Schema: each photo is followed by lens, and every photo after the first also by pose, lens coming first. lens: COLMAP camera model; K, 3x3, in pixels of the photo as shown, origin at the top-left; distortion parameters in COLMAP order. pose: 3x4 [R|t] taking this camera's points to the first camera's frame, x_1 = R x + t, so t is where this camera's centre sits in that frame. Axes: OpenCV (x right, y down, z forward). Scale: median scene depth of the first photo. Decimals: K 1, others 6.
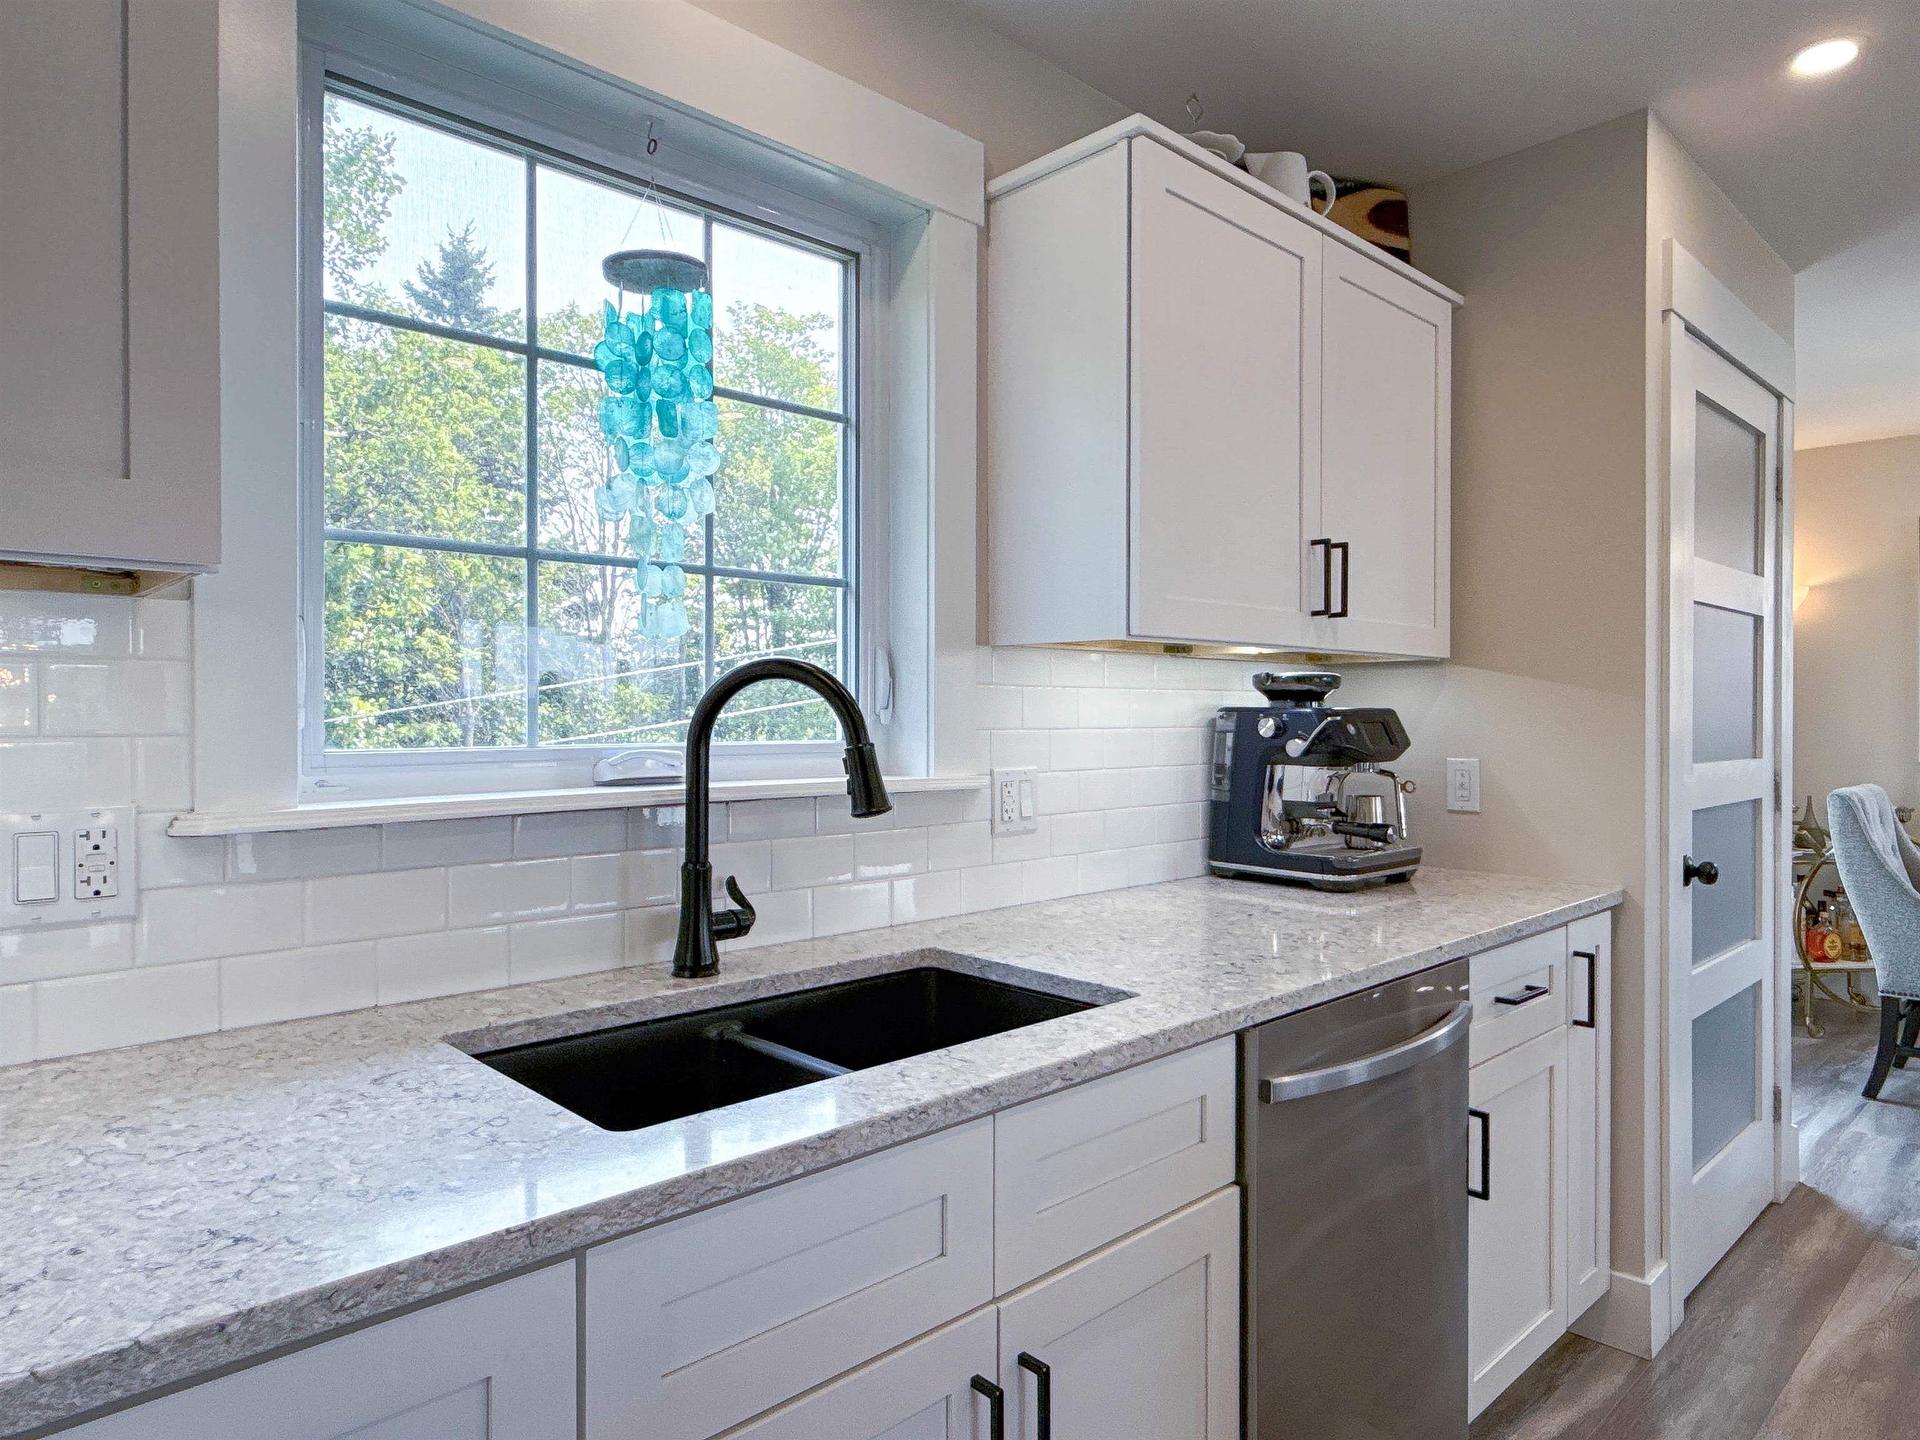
lens RADIAL K [[1201.8, 0, 949.9], [0, 1201.8, 707.3], [0, 0, 1]] dist [0.008159, 0.001322]
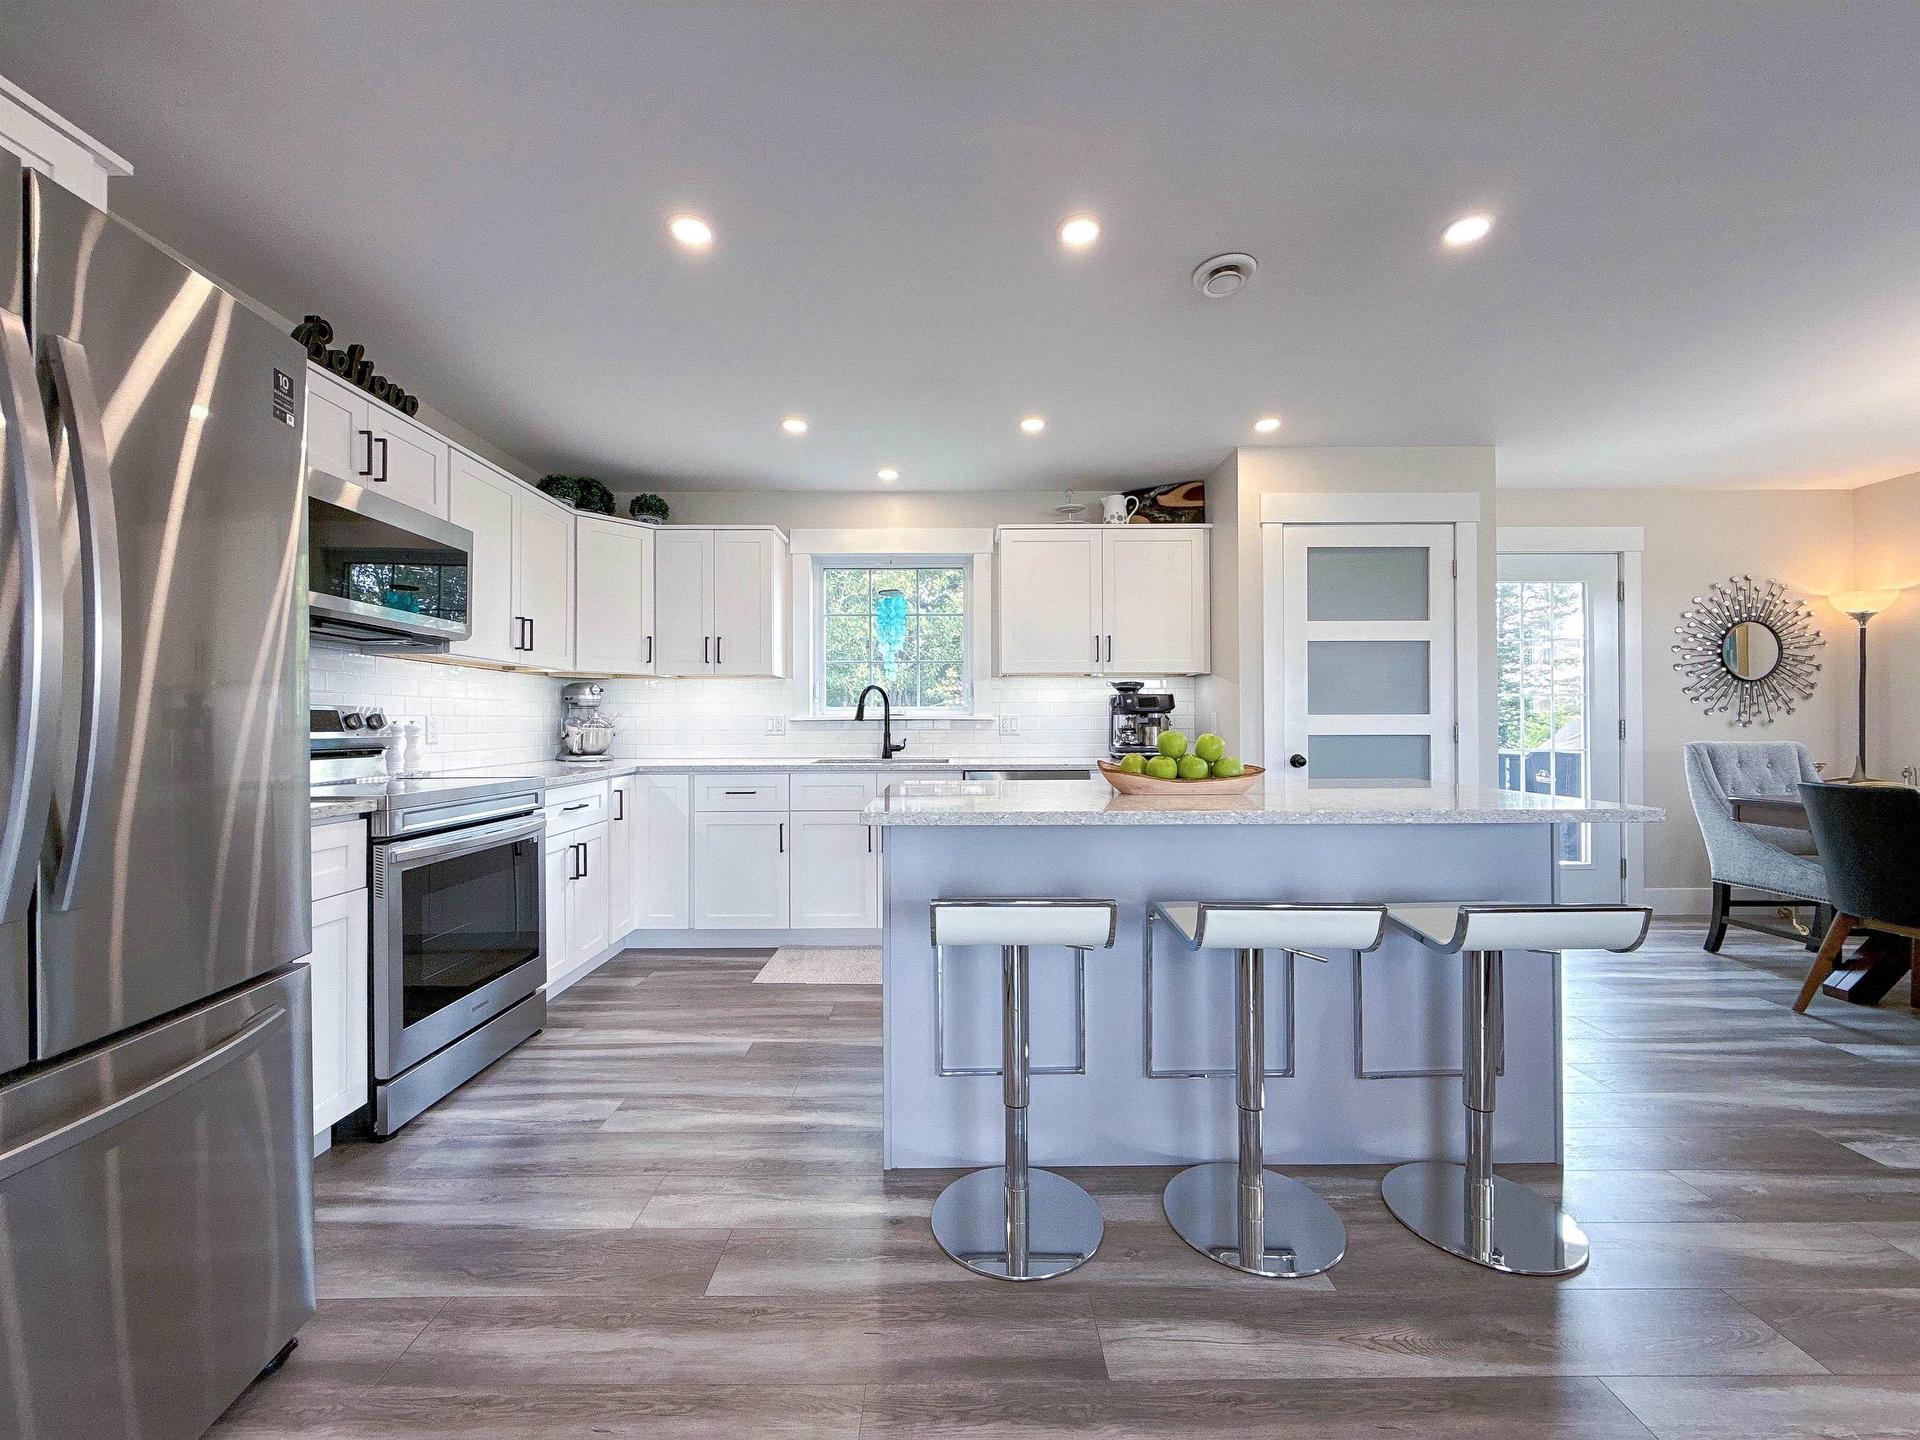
lens RADIAL K [[768.4, 0, 974.4], [0, 768.4, 724.0], [0, 0, 1]] dist [0.008716, -0.001657]
pose [[0.729774, -0.005974, -0.683662, 1.269837], [0.010874, 0.999937, 0.002869, 0.060896], [0.683602, -0.009528, 0.729793, -0.527893]]
